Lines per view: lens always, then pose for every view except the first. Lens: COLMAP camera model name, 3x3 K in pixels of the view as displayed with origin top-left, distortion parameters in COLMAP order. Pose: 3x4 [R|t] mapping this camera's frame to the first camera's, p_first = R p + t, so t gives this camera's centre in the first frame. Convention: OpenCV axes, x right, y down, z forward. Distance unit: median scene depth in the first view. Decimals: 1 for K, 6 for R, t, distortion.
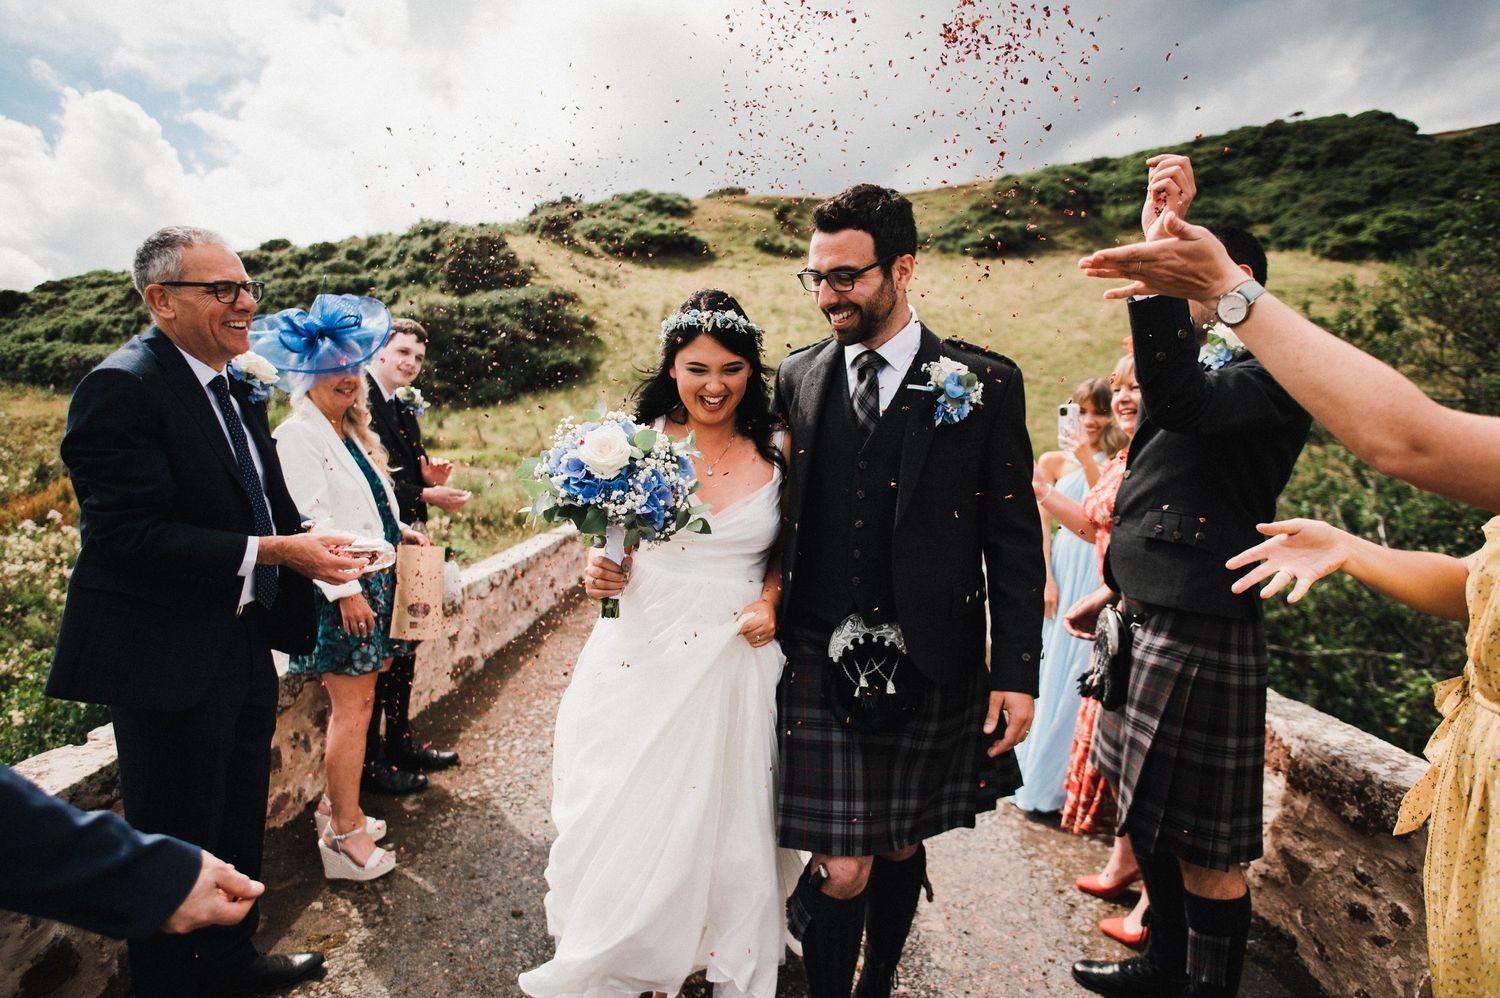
lens RADIAL K [[881.4, 0, 745.9], [0, 881.4, 498.0], [0, 0, 1]] dist [-0.013302, -0.003961]
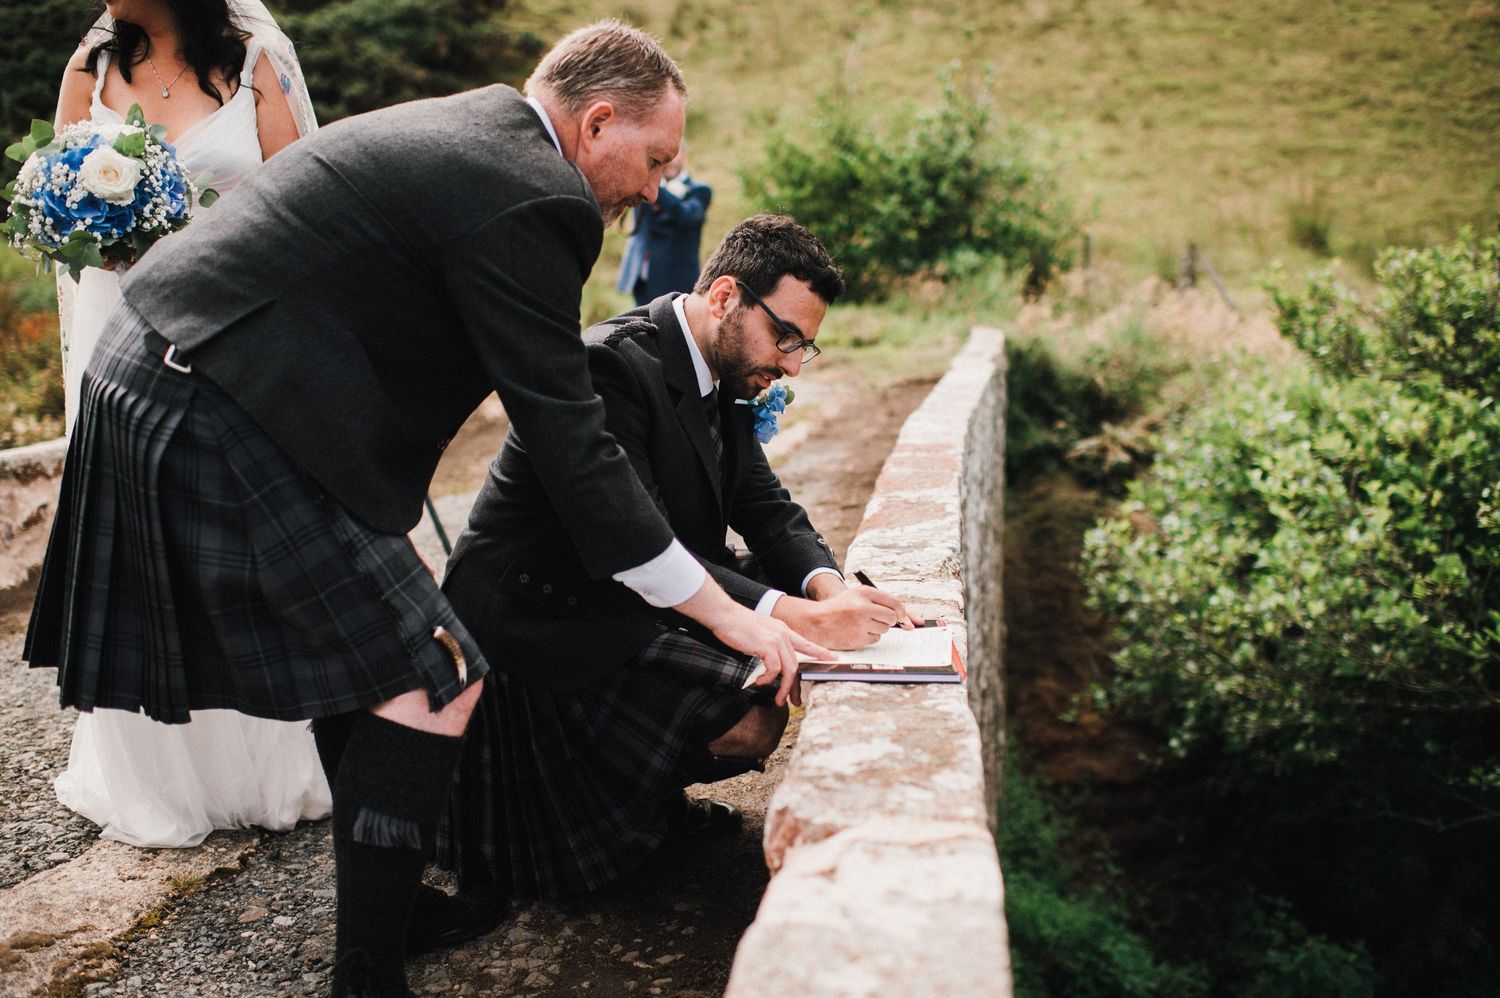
lens RADIAL K [[1507.5, 0, 754.2], [0, 1507.5, 497.5], [0, 0, 1]] dist [-0.056751, 0.000000]
pose [[0.993069, -0.030729, -0.113447, 0.043973], [0.040604, 0.995486, 0.085785, 0.002402], [0.110299, -0.089797, 0.989834, 0.073827]]
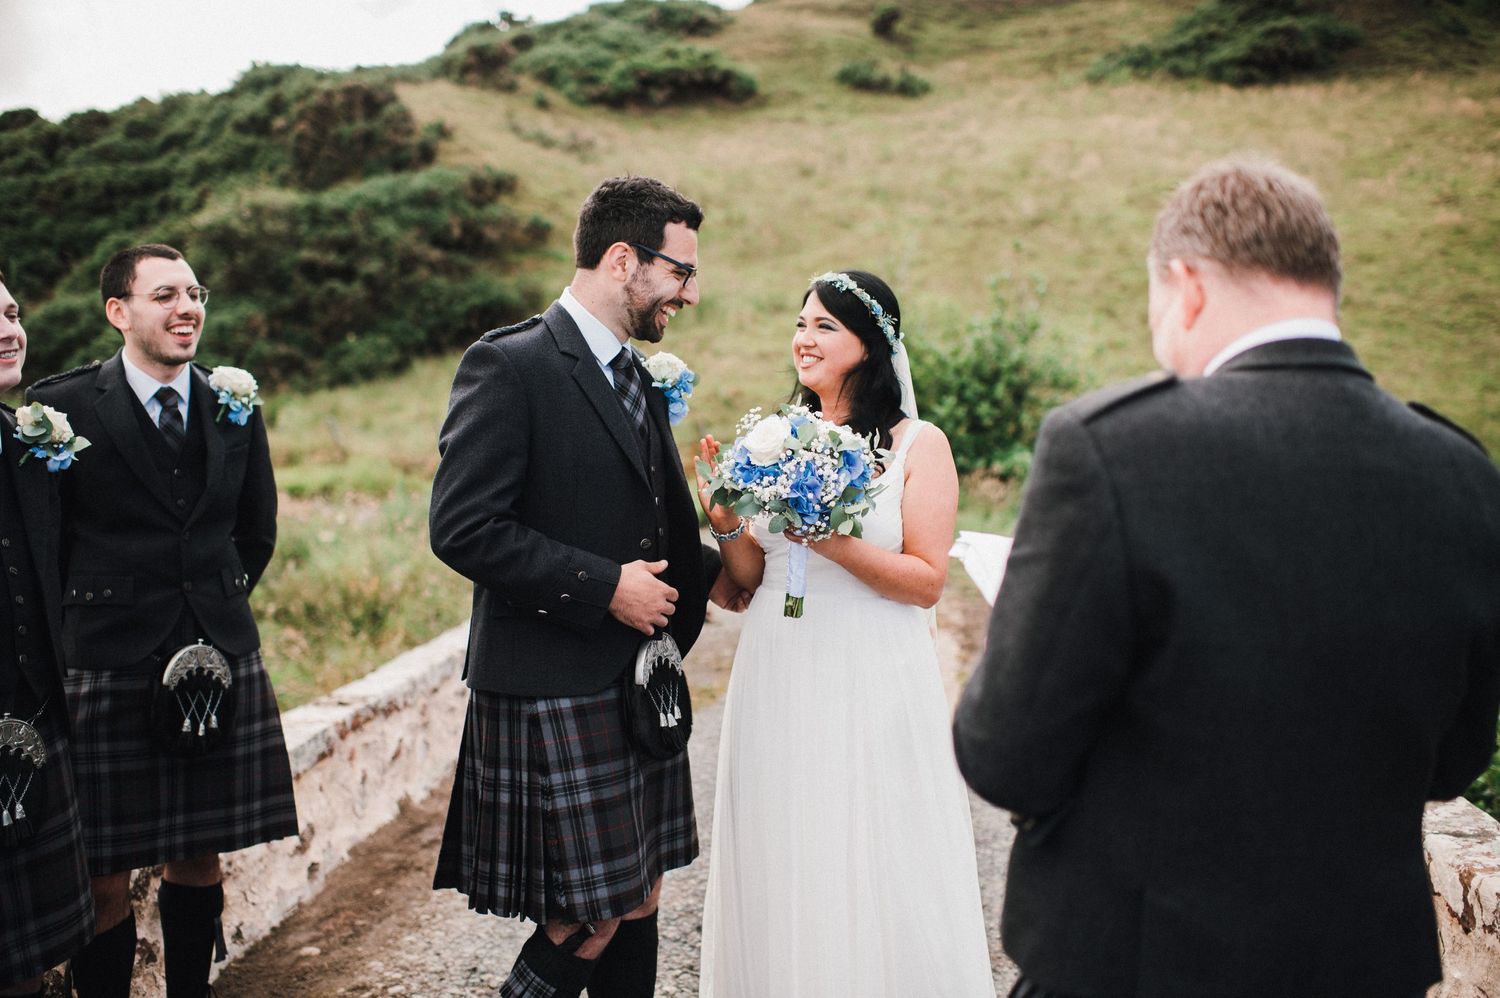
lens RADIAL K [[1507.5, 0, 742.9], [0, 1507.5, 493.9], [0, 0, 1]] dist [-0.056751, 0.000000]
pose [[0.997385, -0.029217, -0.066101, 0.006601], [0.028063, 0.999438, -0.018323, -0.008575], [0.066600, 0.016420, 0.997645, 0.055115]]
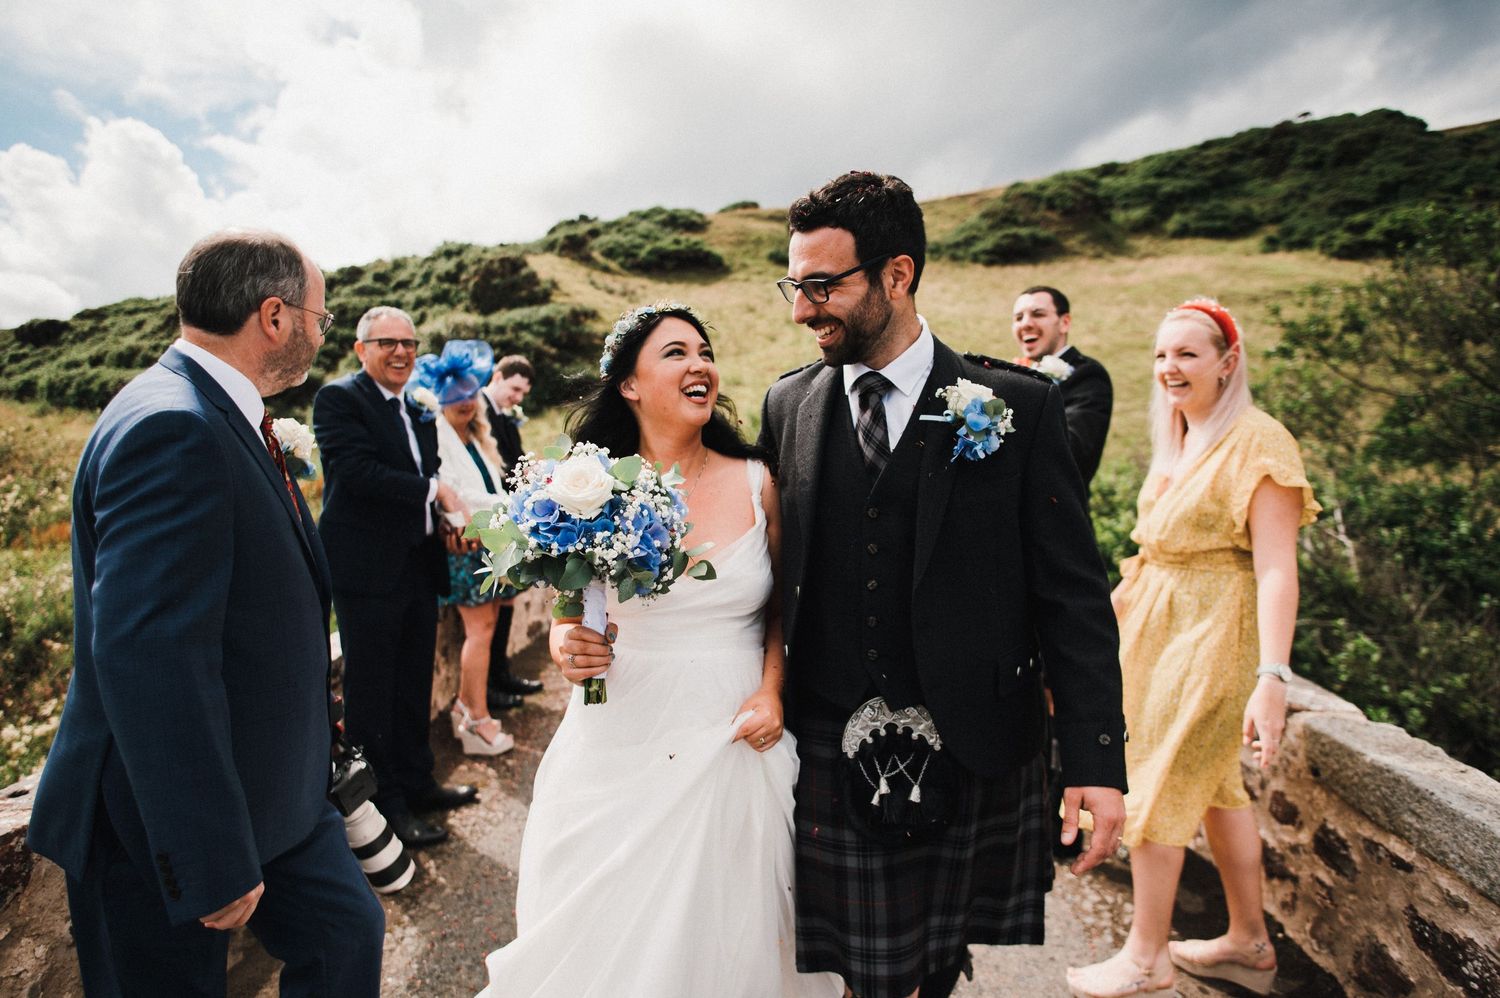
lens RADIAL K [[881.4, 0, 745.4], [0, 881.4, 500.9], [0, 0, 1]] dist [-0.013302, -0.003961]
pose [[0.999583, -0.018754, -0.021975, 0.000701], [0.018583, 0.999796, -0.007928, 0.002370], [0.022119, 0.007516, 0.999727, -0.022090]]
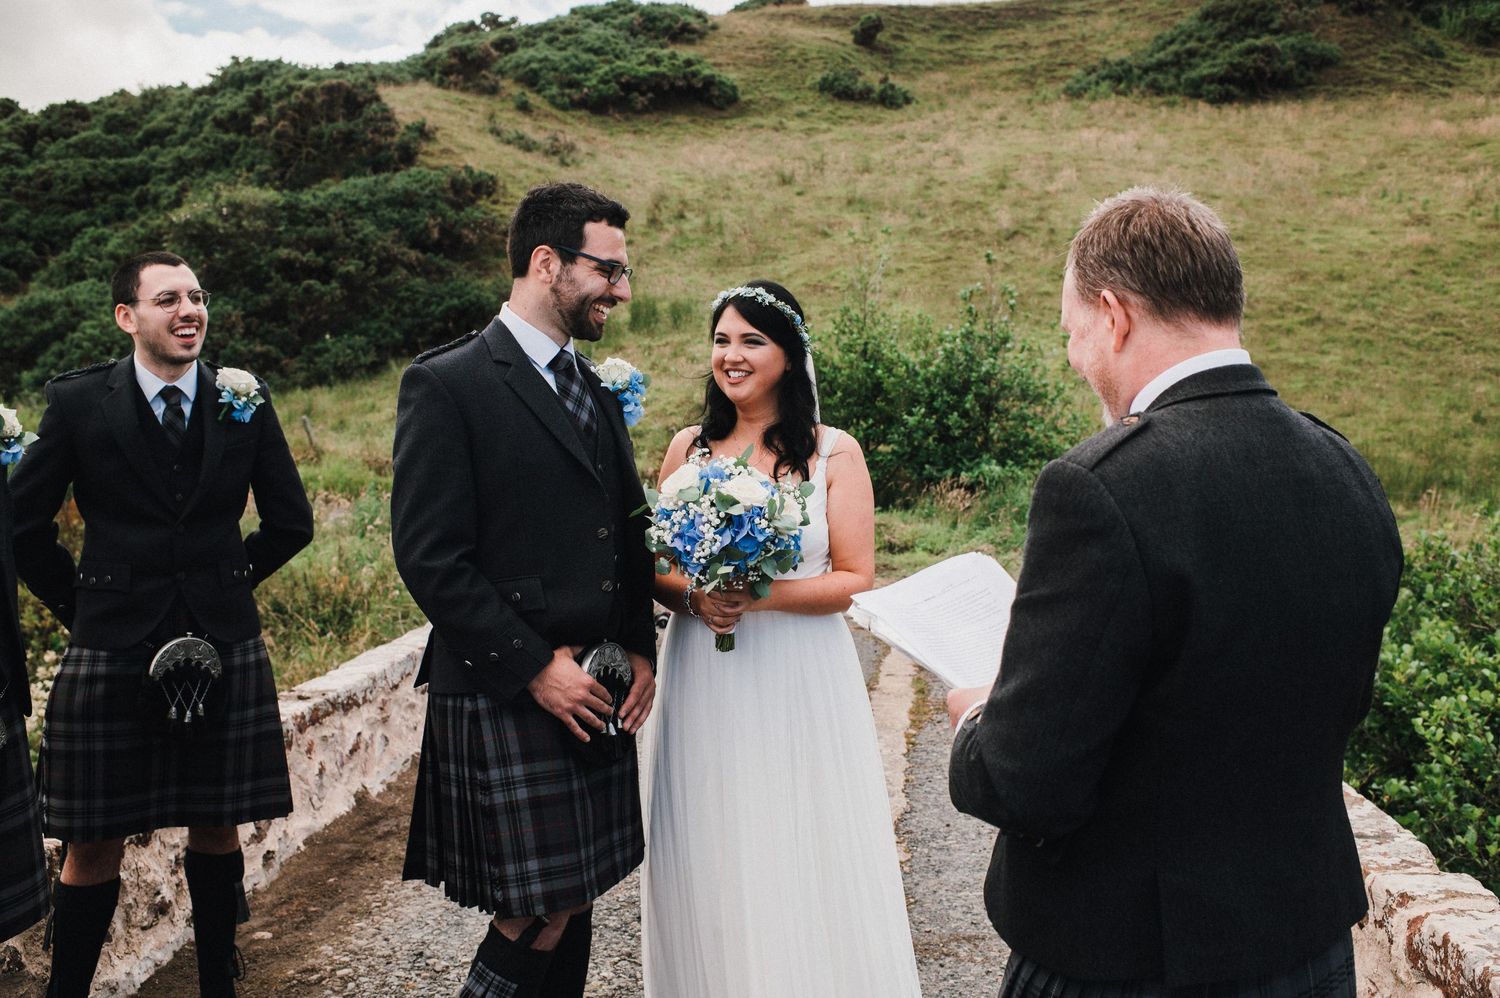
lens RADIAL K [[1507.5, 0, 741.9], [0, 1507.5, 493.0], [0, 0, 1]] dist [-0.056751, 0.000000]
pose [[0.998622, -0.012442, -0.050978, 0.008090], [0.011306, 0.999683, -0.022513, -0.008502], [0.051242, 0.021906, 0.998446, 0.052810]]
